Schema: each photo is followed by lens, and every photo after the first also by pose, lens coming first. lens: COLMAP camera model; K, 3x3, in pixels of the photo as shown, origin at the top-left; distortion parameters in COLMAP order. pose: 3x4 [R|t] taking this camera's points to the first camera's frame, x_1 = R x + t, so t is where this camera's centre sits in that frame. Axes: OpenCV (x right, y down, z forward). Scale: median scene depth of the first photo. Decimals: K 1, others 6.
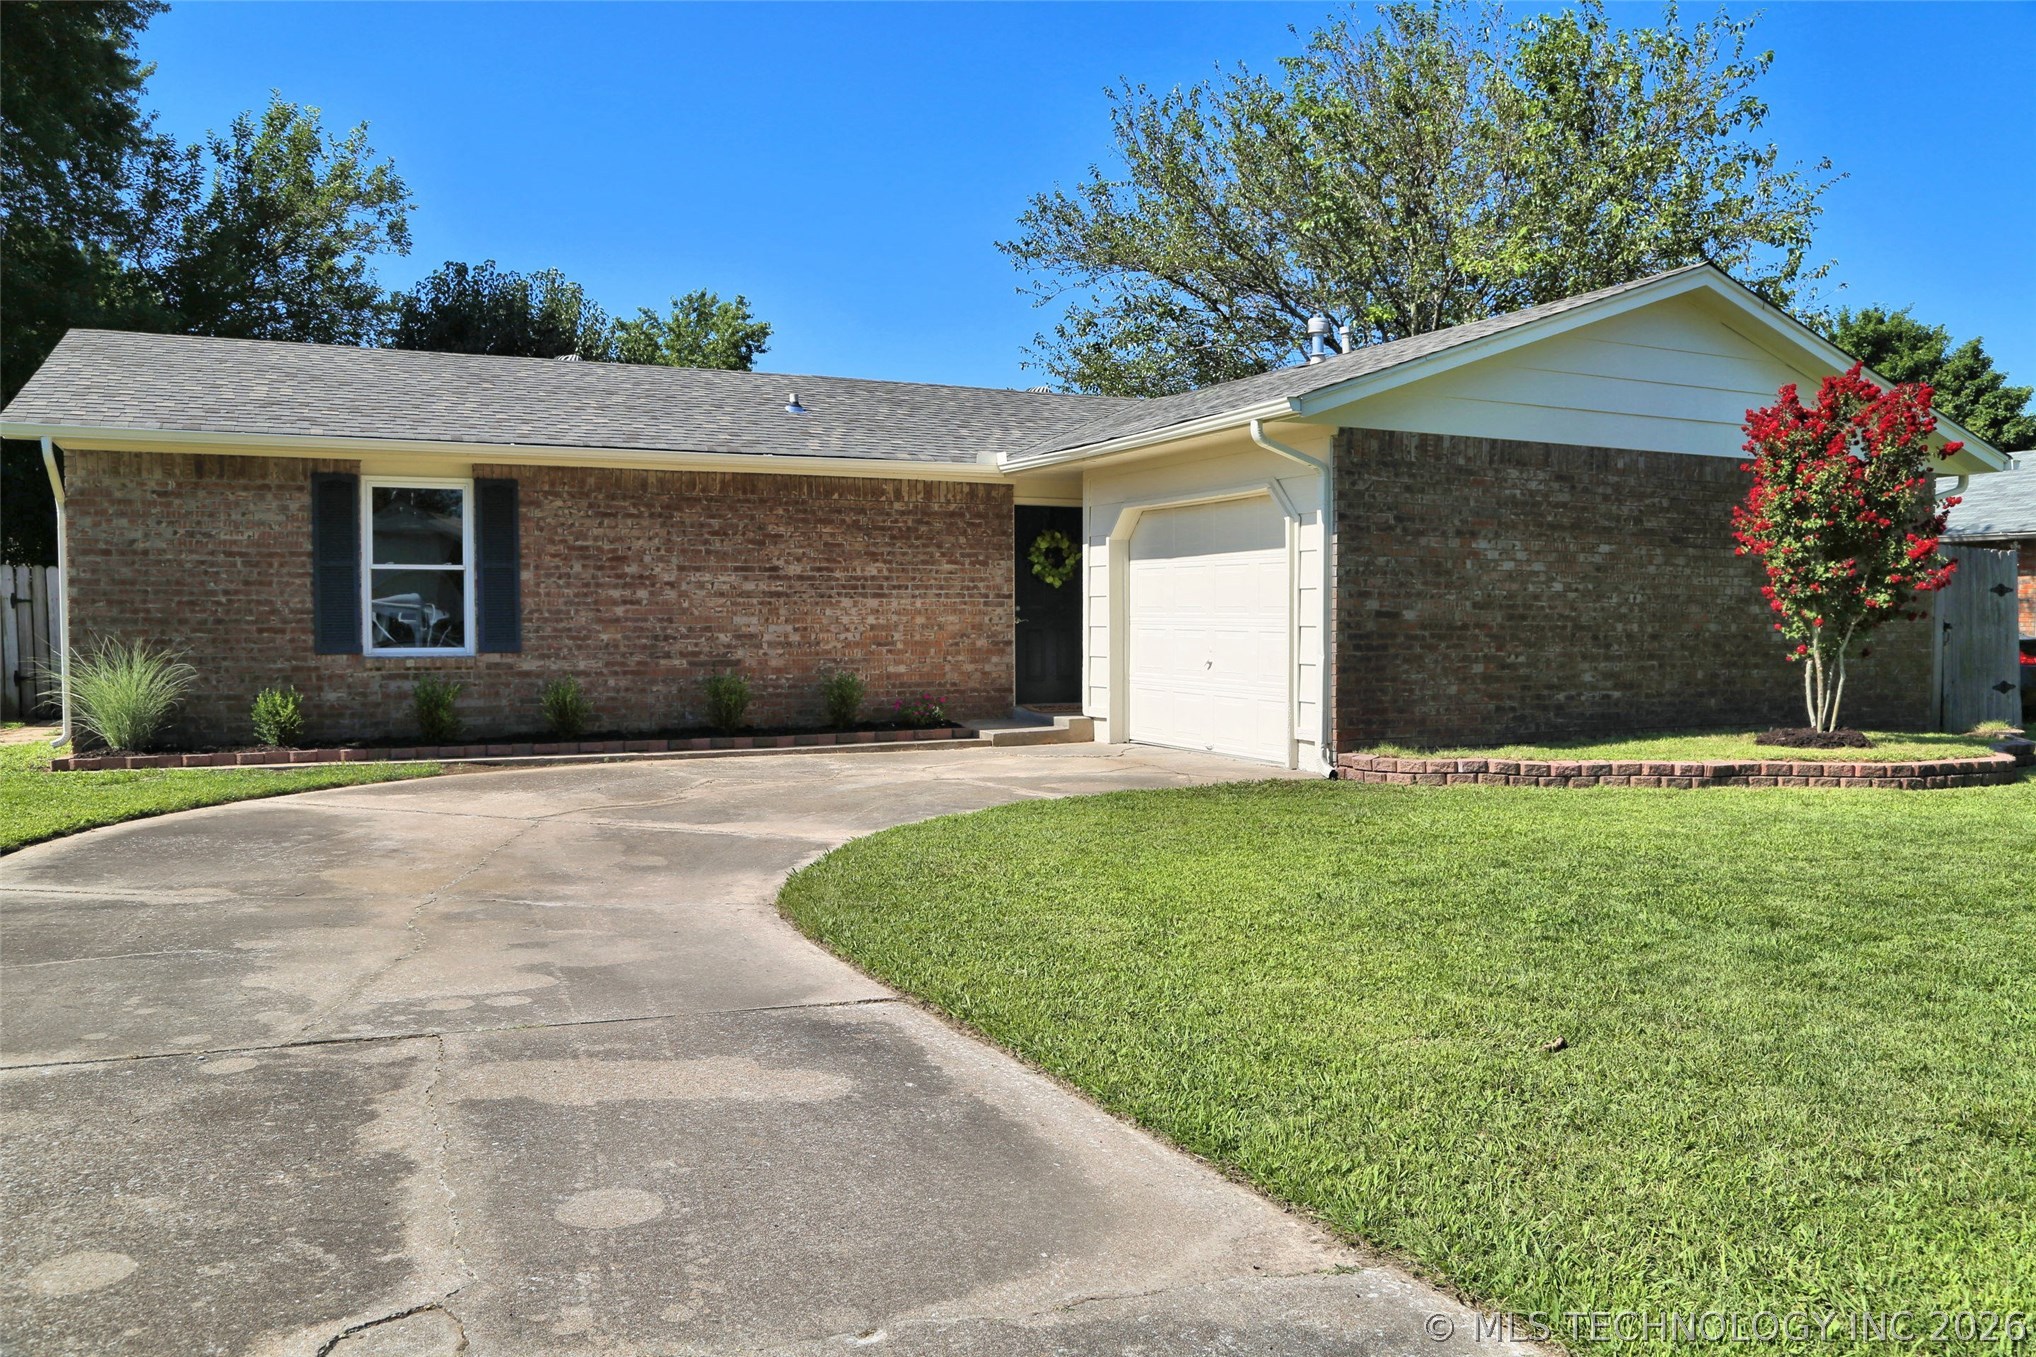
lens RADIAL K [[1546.4, 0, 1018.0], [0, 1546.4, 678.5], [0, 0, 1]] dist [-0.094213, 0.086711]
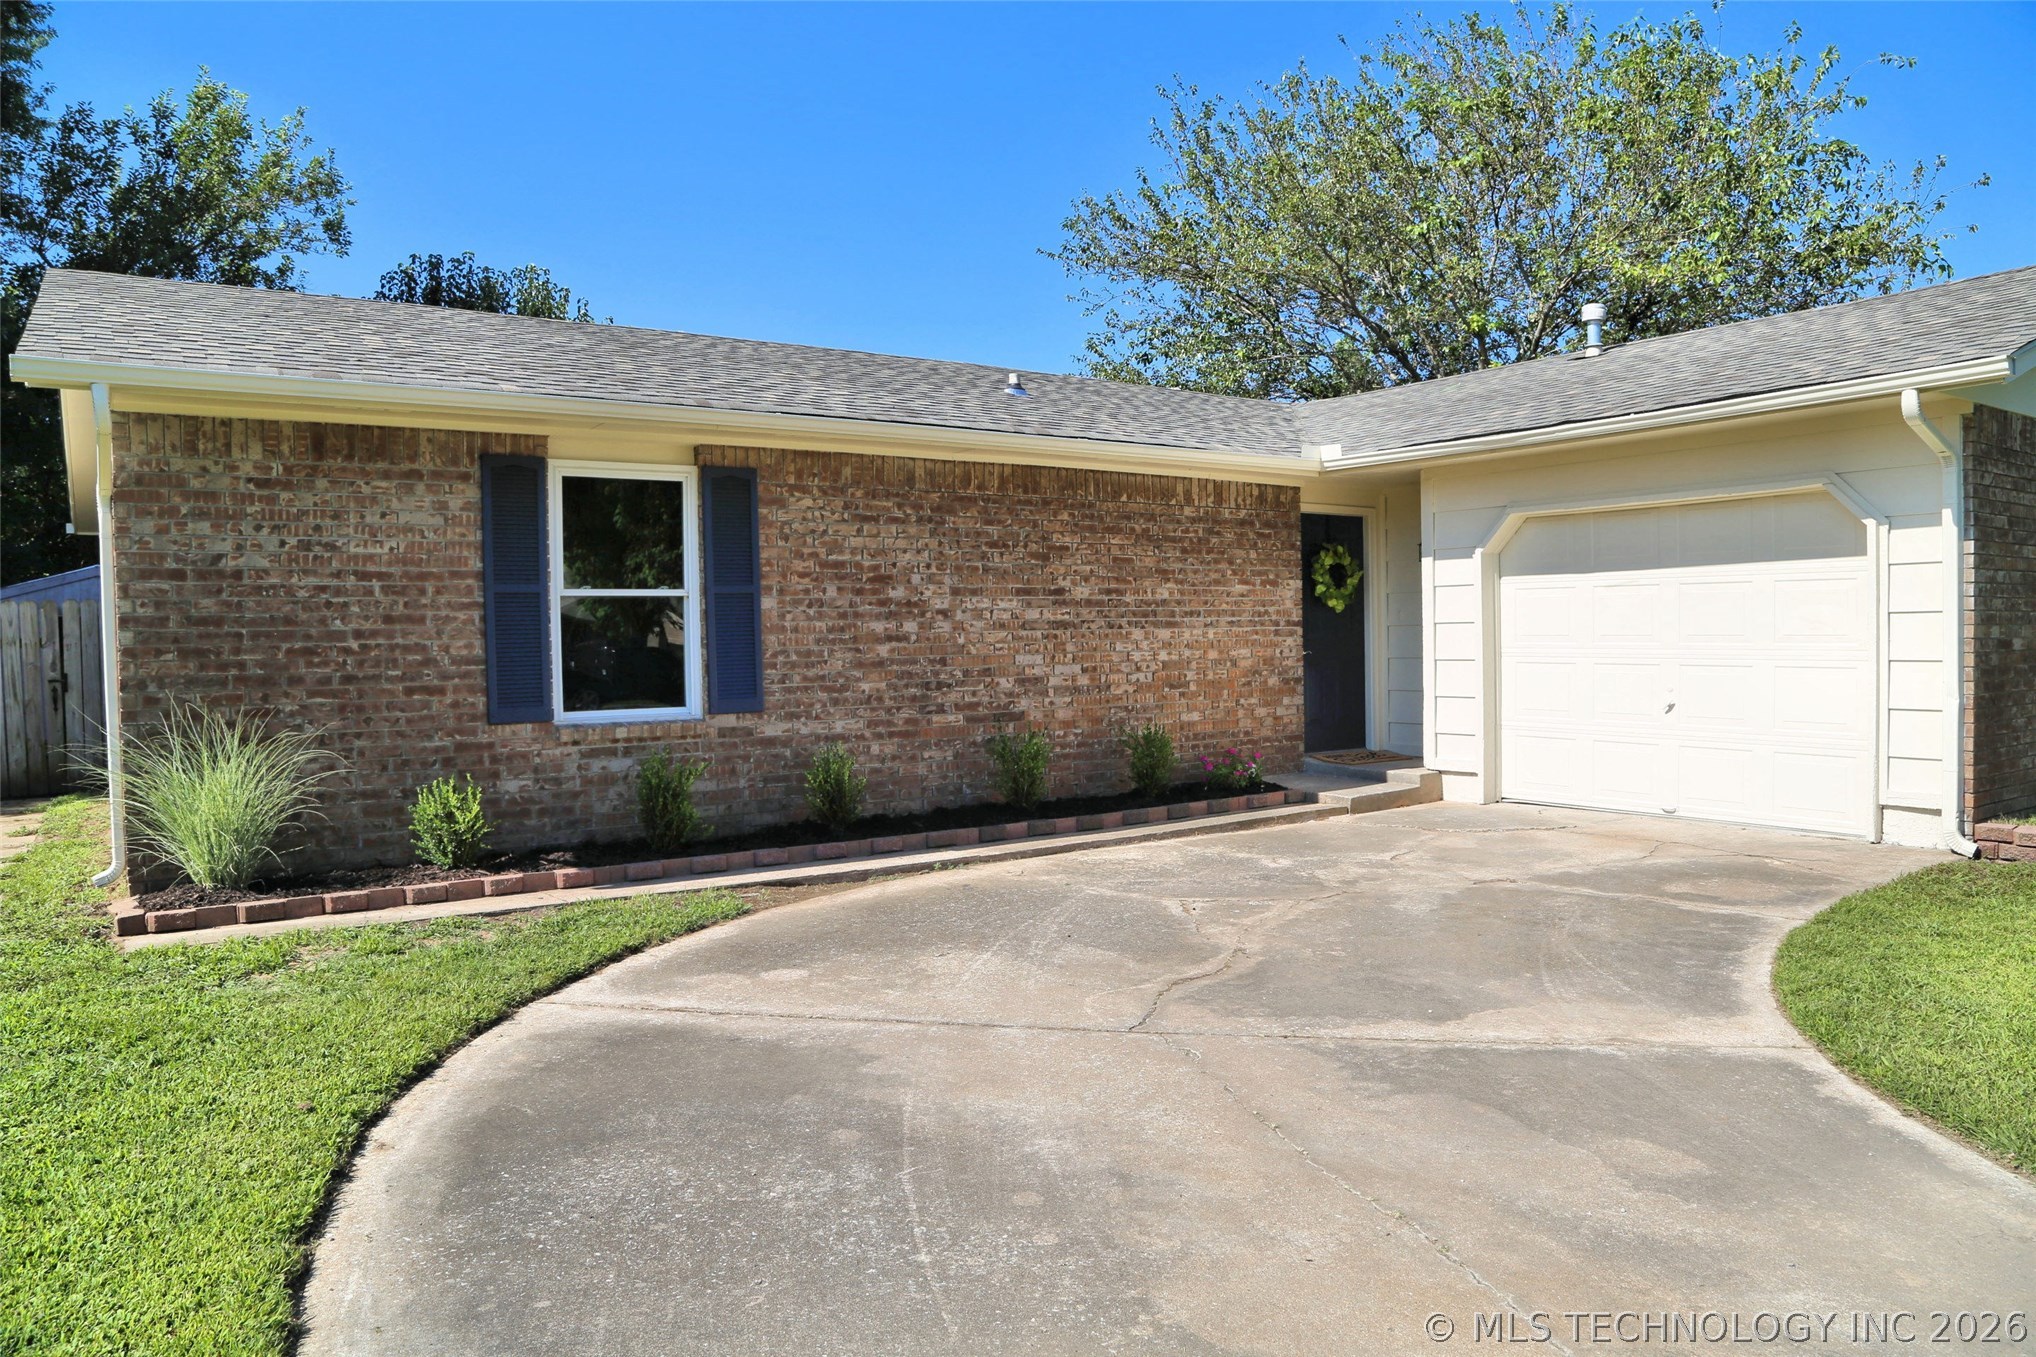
lens RADIAL K [[1371.3, 0, 1021.8], [0, 1371.3, 685.9], [0, 0, 1]] dist [-0.129718, 0.071507]
pose [[0.986812, -0.021169, 0.160482, -0.317153], [0.021748, 0.999762, -0.001848, -0.025967], [-0.160405, 0.005314, 0.987037, 0.368599]]
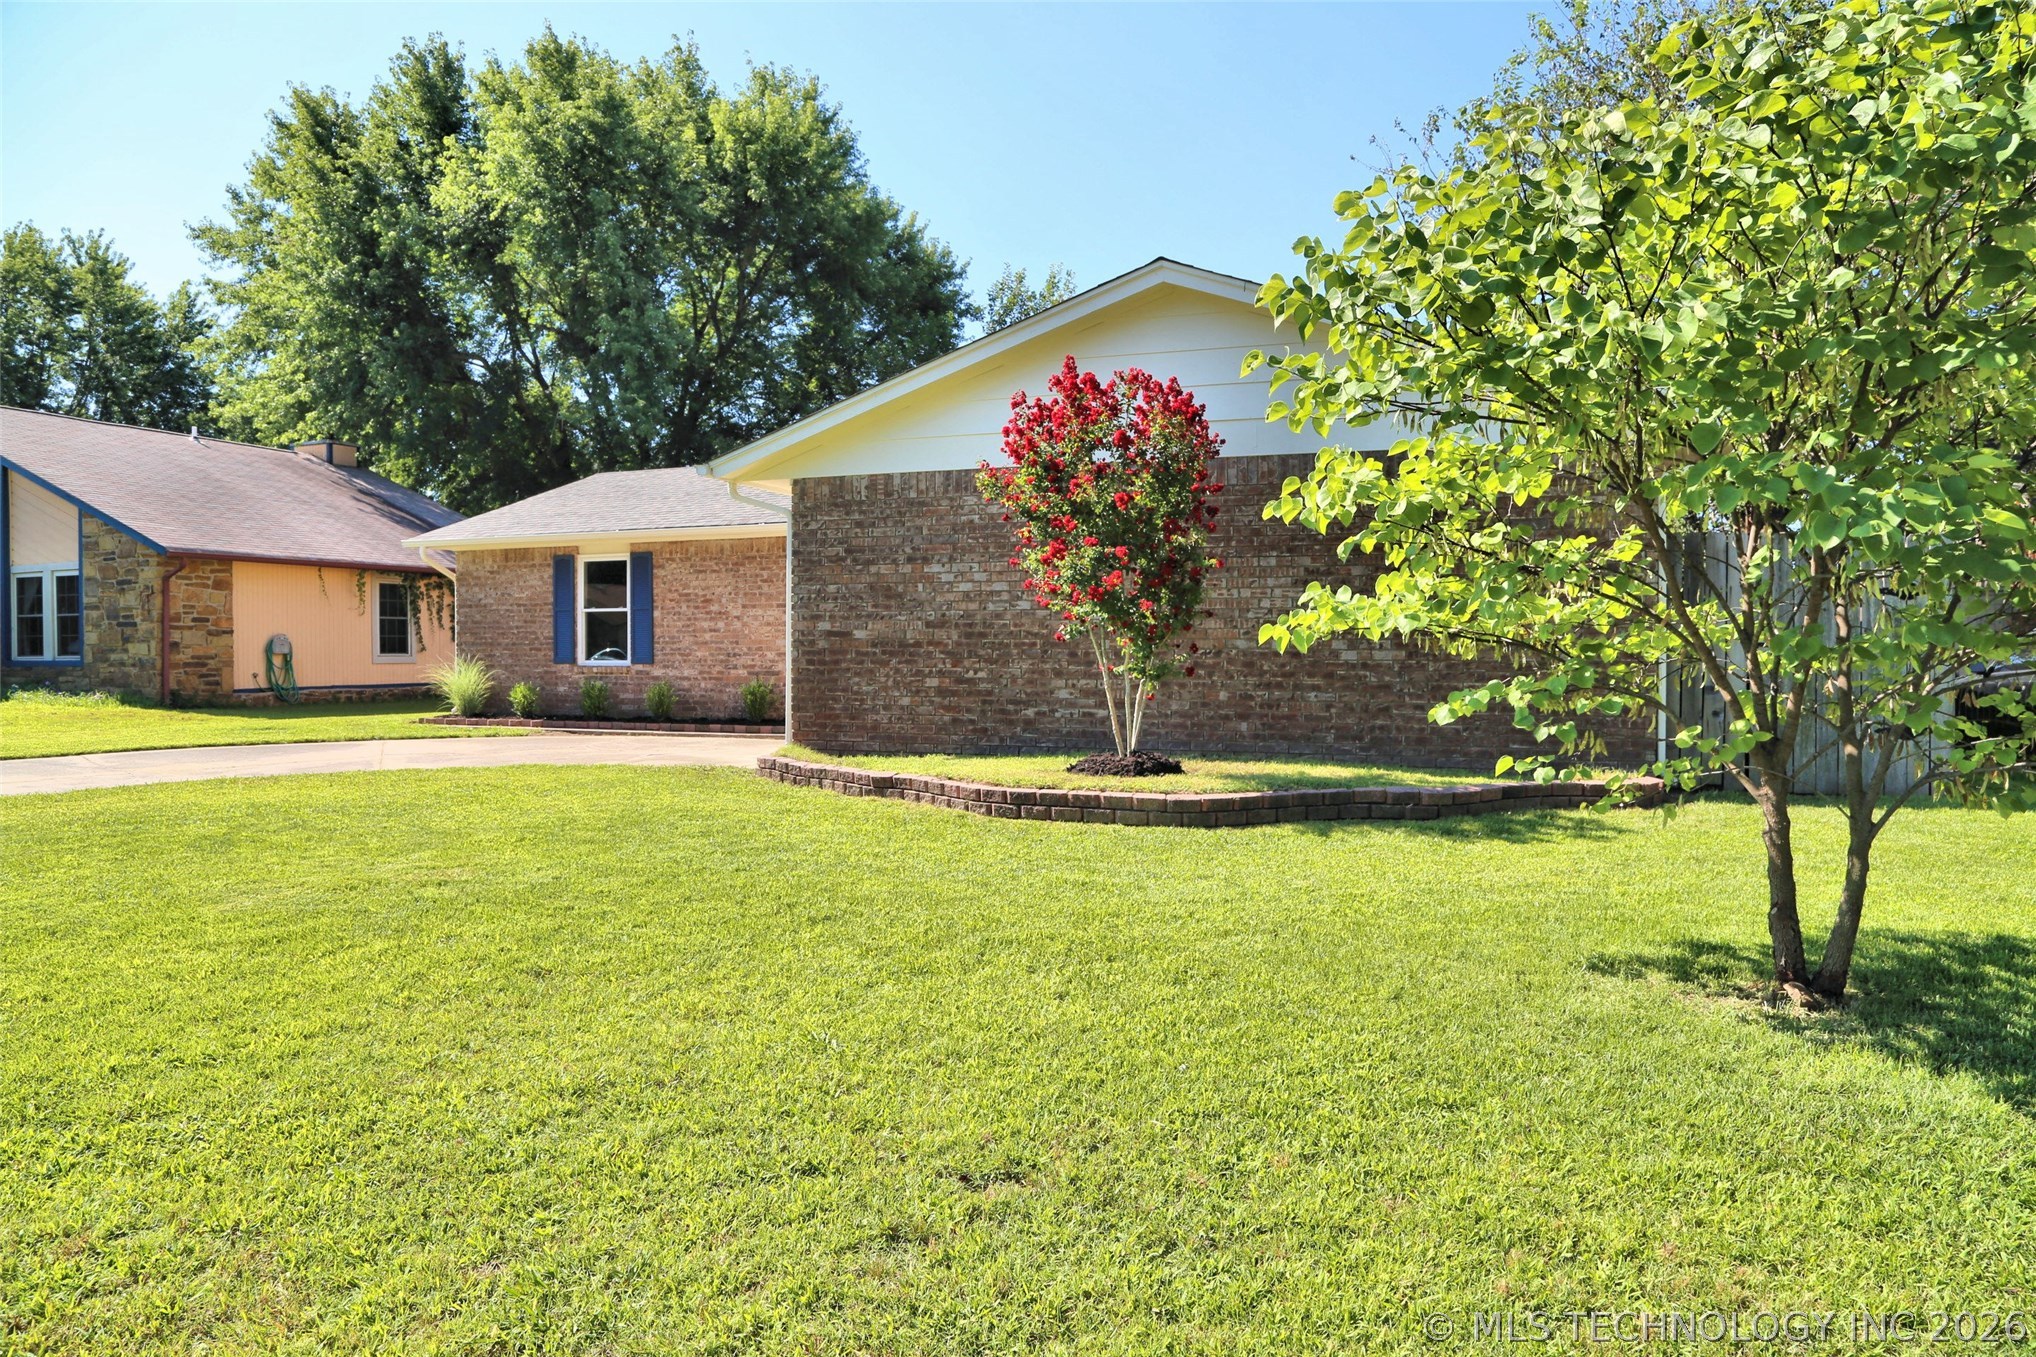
lens RADIAL K [[1371.3, 0, 1021.8], [0, 1371.3, 685.9], [0, 0, 1]] dist [-0.129718, 0.071507]
pose [[0.691428, 0.018436, -0.722210, 0.943376], [-0.025203, 0.999681, 0.001390, -0.006366], [0.722005, 0.017241, 0.691673, 0.336178]]
